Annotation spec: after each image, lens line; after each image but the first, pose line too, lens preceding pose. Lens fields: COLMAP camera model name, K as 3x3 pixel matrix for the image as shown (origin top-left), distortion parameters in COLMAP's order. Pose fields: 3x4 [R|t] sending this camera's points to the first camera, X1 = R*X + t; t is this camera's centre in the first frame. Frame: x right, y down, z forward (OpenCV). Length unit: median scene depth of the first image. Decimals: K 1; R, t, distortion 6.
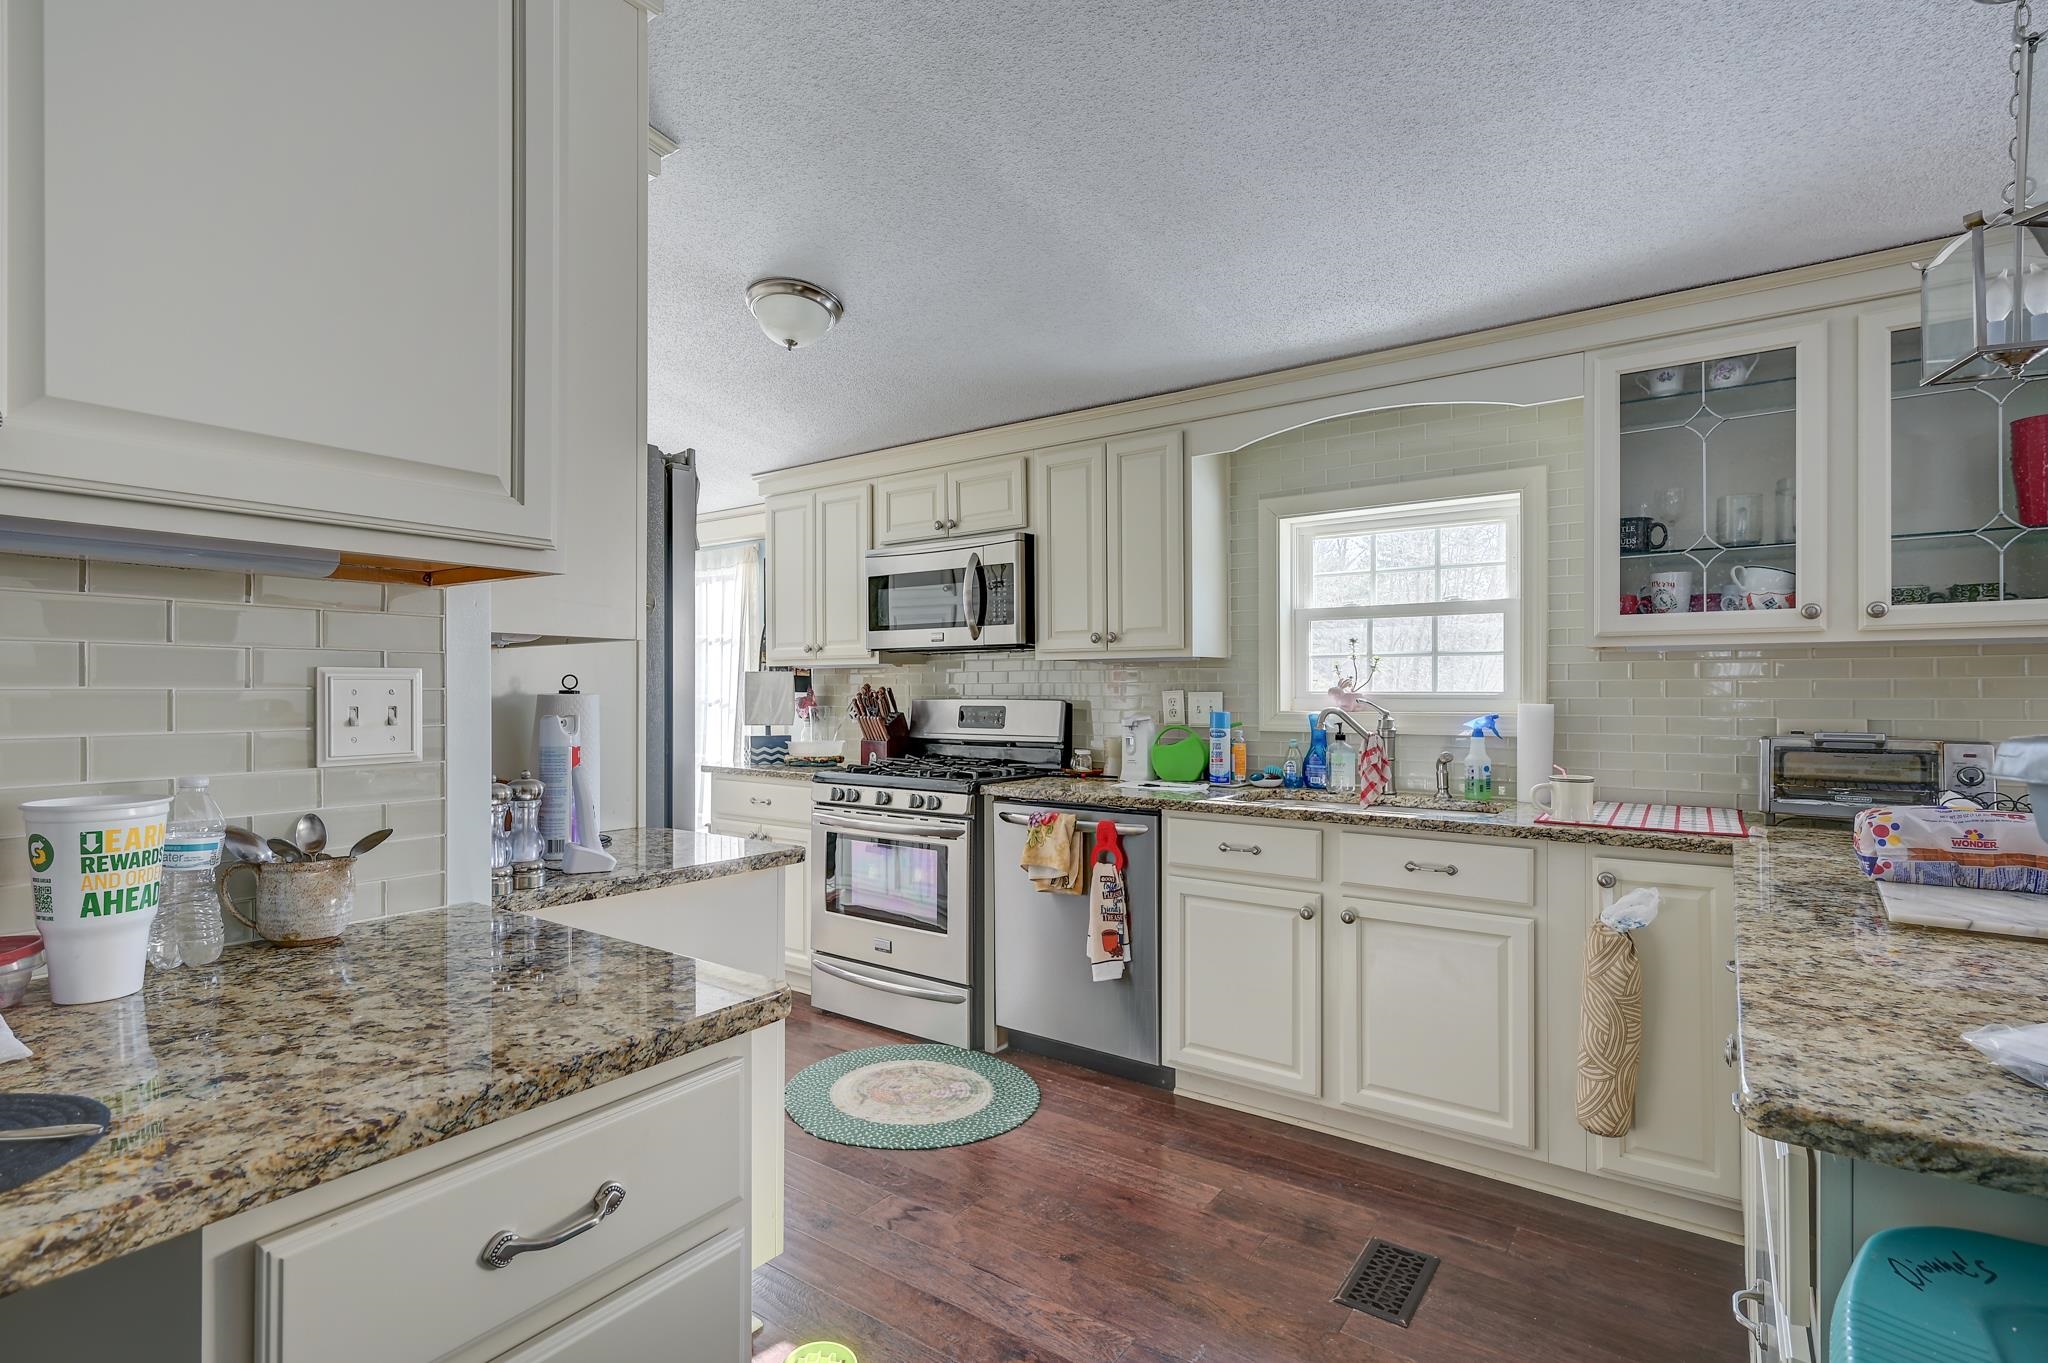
lens RADIAL K [[966.5, 0, 968.1], [0, 966.5, 688.0], [0, 0, 1]] dist [0.001273, -0.000098]
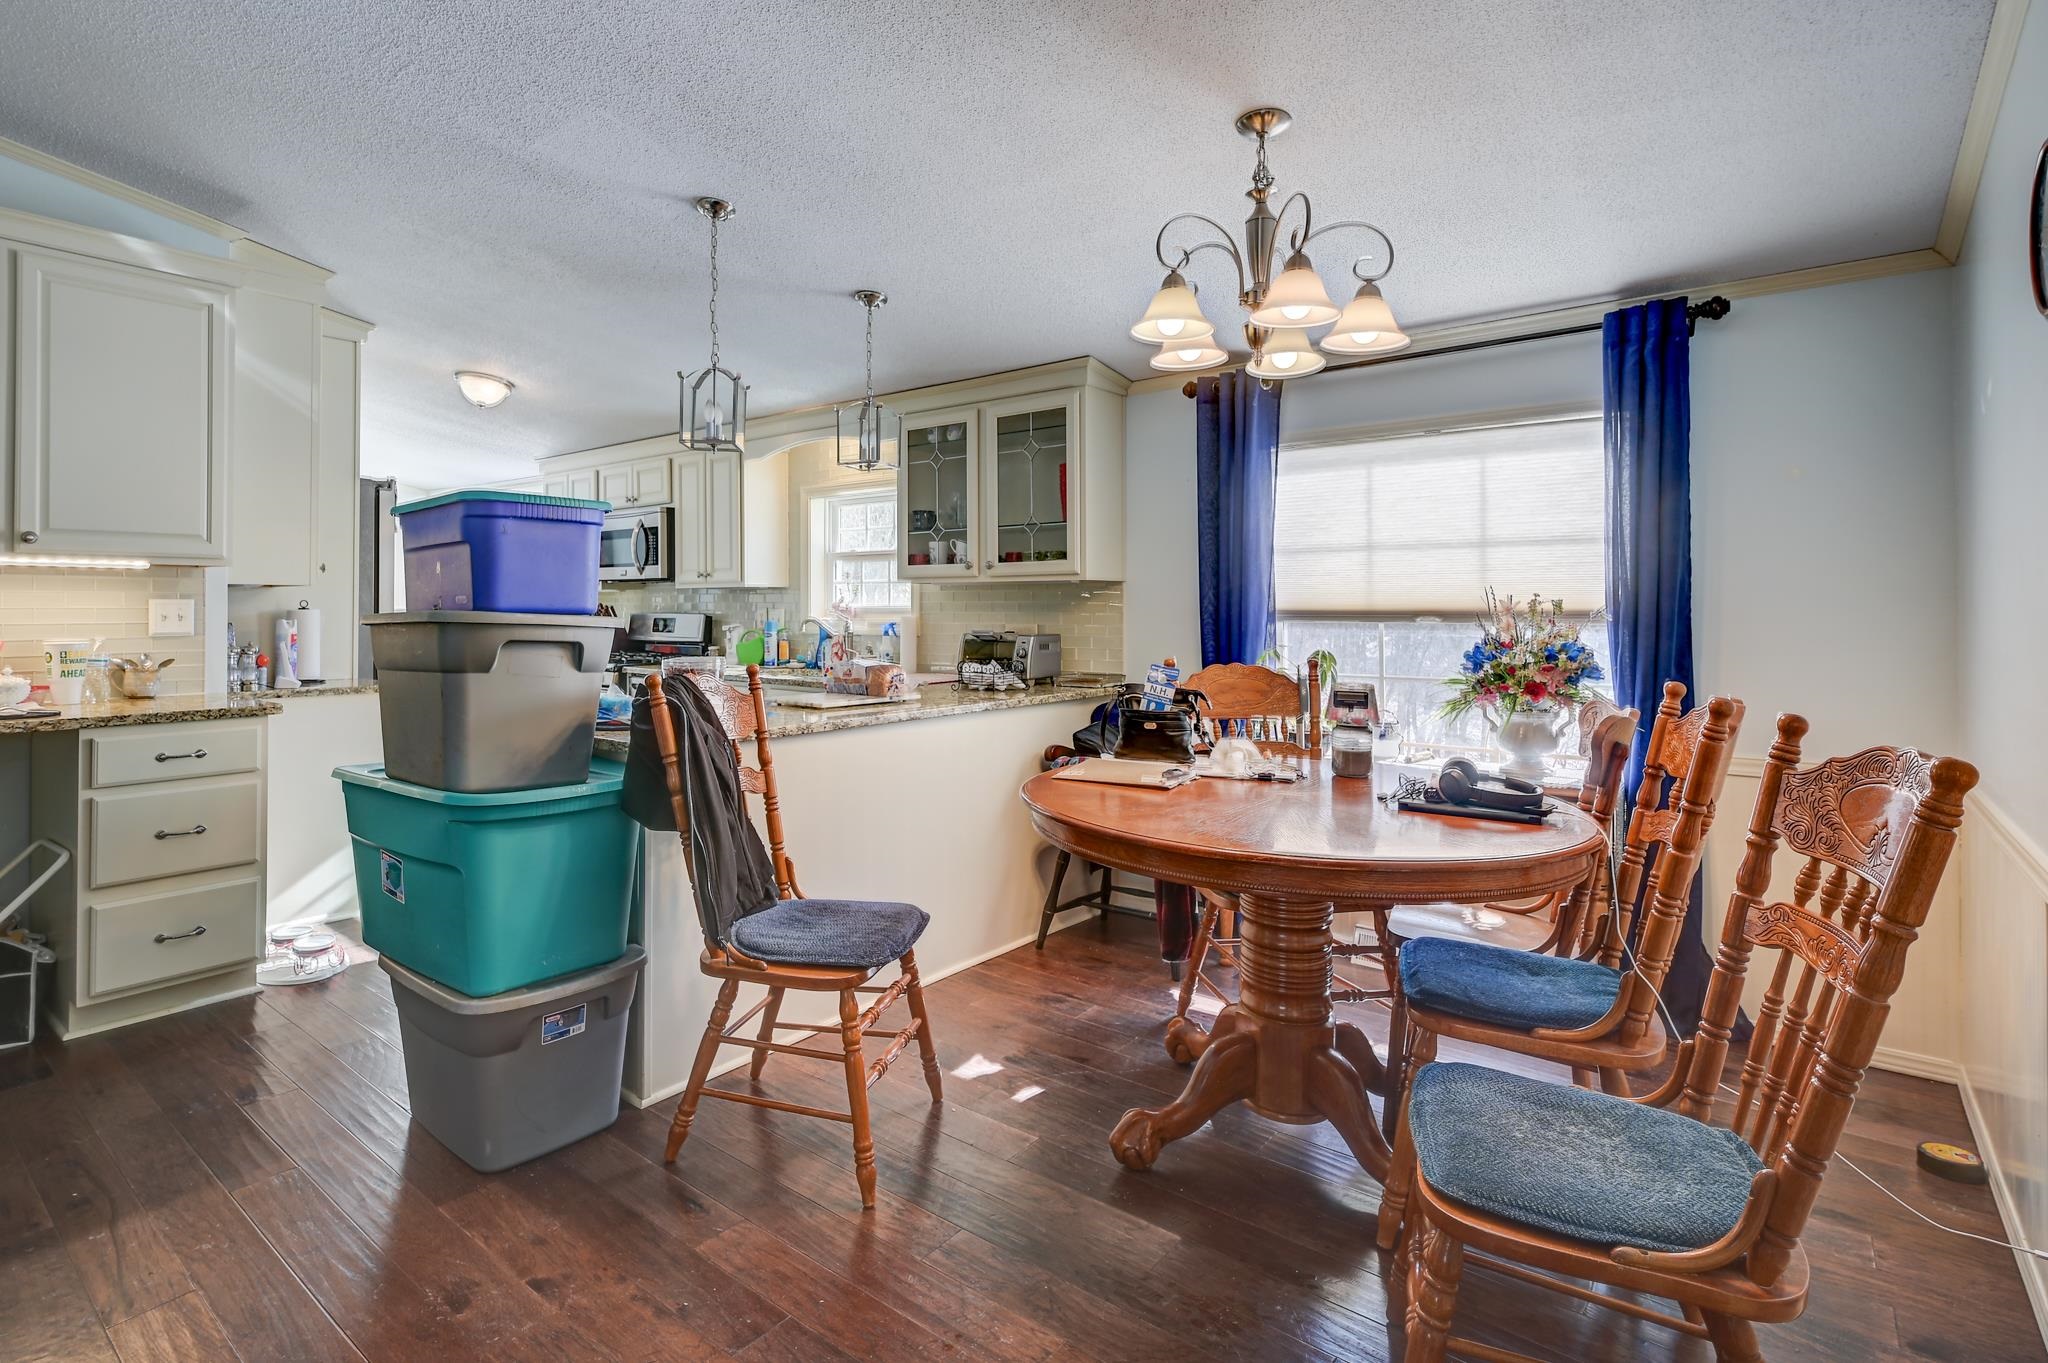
lens RADIAL K [[985.9, 0, 935.2], [0, 985.9, 601.5], [0, 0, 1]] dist [0.005293, -0.000044]
pose [[0.998426, 0.000595, -0.056076, 0.671614], [-0.000697, 0.999998, -0.001808, -0.005803], [0.056075, 0.001844, 0.998425, -0.657556]]
